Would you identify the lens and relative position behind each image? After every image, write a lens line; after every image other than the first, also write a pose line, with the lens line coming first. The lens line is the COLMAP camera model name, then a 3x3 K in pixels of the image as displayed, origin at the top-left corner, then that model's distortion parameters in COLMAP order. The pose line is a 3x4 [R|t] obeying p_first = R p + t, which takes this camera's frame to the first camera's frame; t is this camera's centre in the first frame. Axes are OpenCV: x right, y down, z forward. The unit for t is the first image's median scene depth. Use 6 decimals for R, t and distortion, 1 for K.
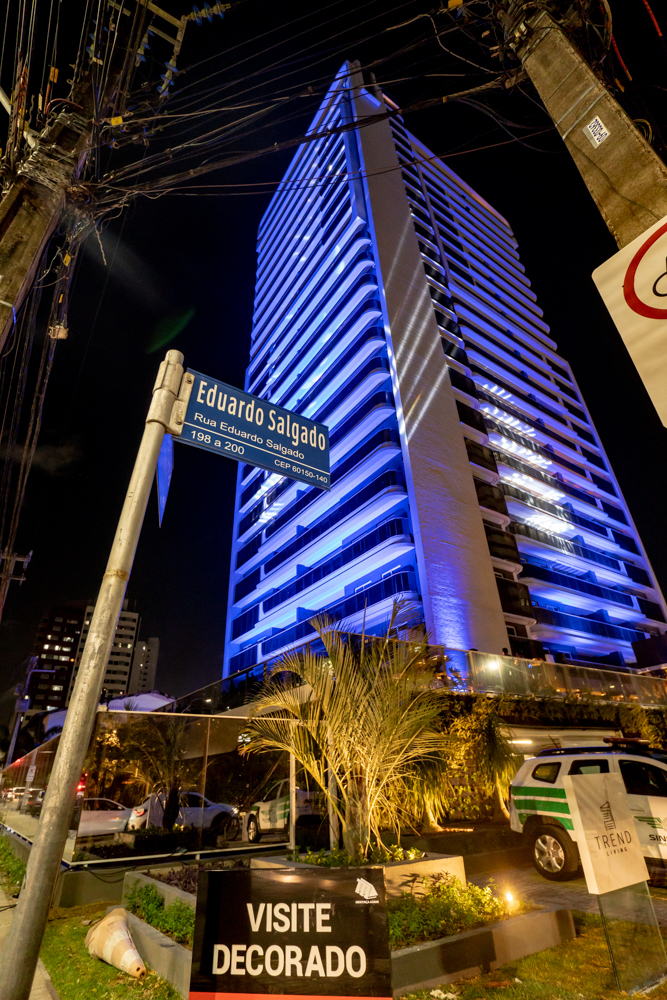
lens RADIAL K [[485.5, 0, 333.1], [0, 485.5, 496.4], [0, 0, 1]] dist [-0.042552, 0.010737]
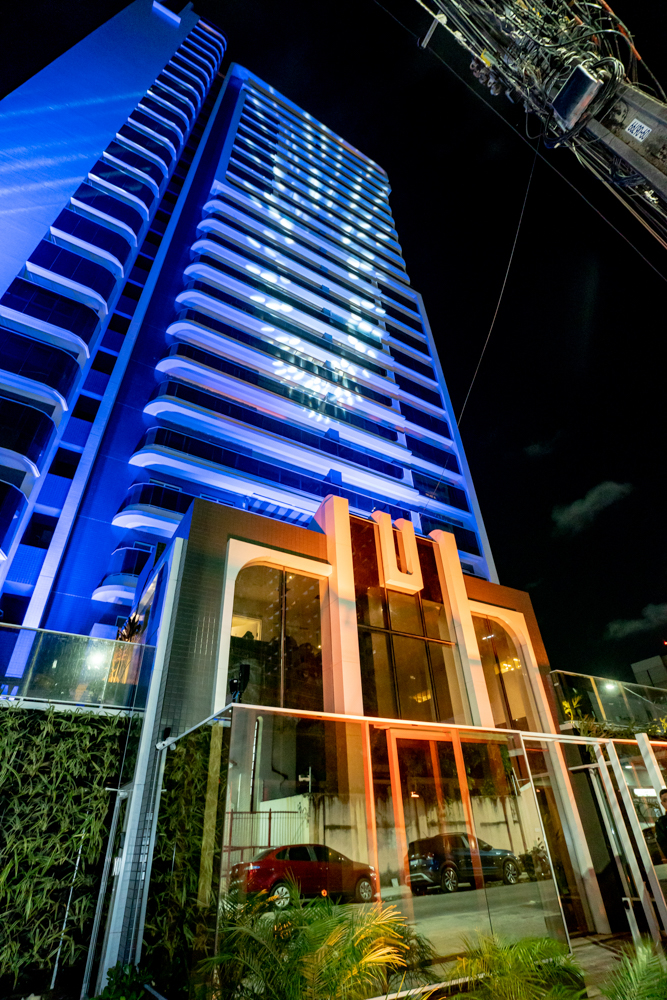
lens RADIAL K [[485.5, 0, 329.3], [0, 485.5, 494.1], [0, 0, 1]] dist [-0.042552, 0.010737]
pose [[0.998070, -0.035019, -0.051274, 0.587864], [0.030075, 0.995099, -0.094201, 0.193255], [0.054321, 0.092477, 0.994232, 0.365129]]
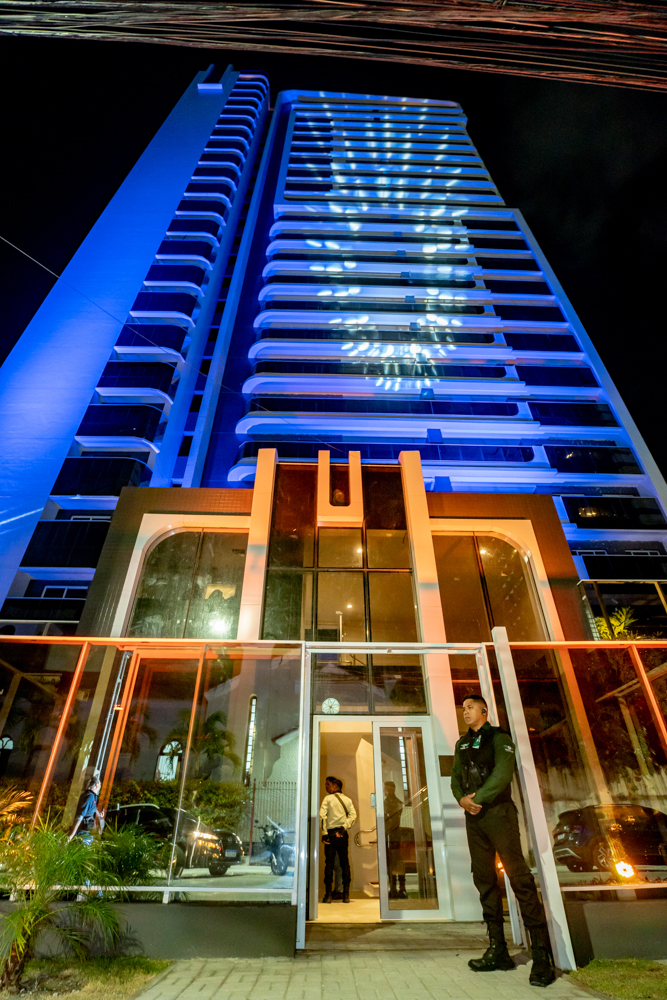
lens RADIAL K [[485.5, 0, 330.9], [0, 485.5, 494.6], [0, 0, 1]] dist [-0.042552, 0.010737]
pose [[0.838722, -0.293196, -0.458892, 0.734298], [0.253058, 0.956017, -0.148303, 0.245581], [0.482190, 0.008259, 0.876028, 0.421348]]
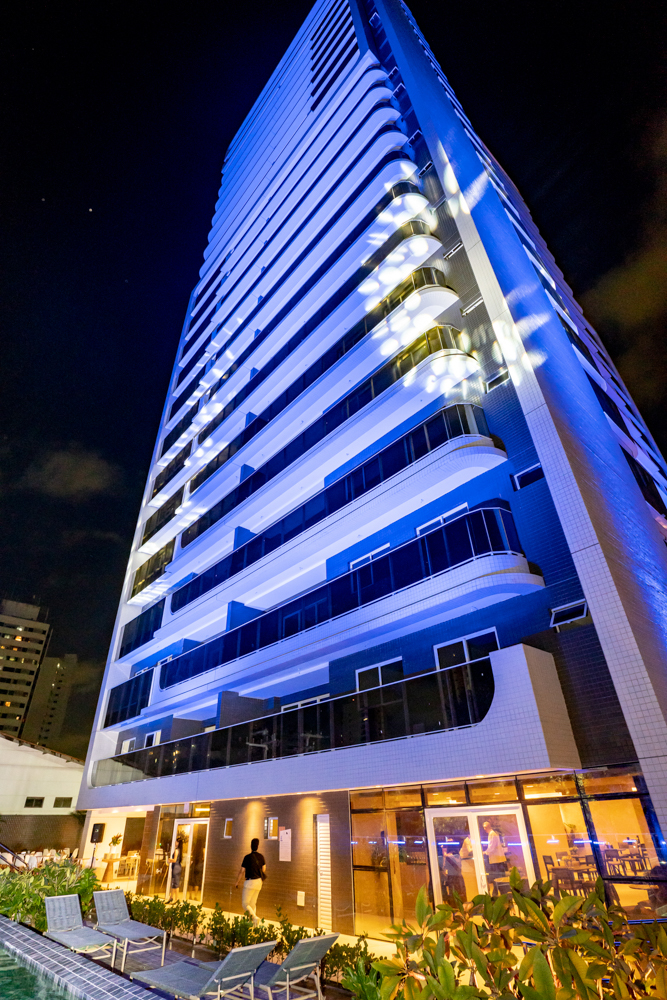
lens RADIAL K [[485.5, 0, 335.0], [0, 485.5, 497.5], [0, 0, 1]] dist [-0.042552, 0.010737]
pose [[0.991525, 0.079237, 0.102951, -0.020733], [-0.073932, 0.995780, -0.054372, 0.122318], [-0.106825, 0.046300, 0.993199, 0.408249]]
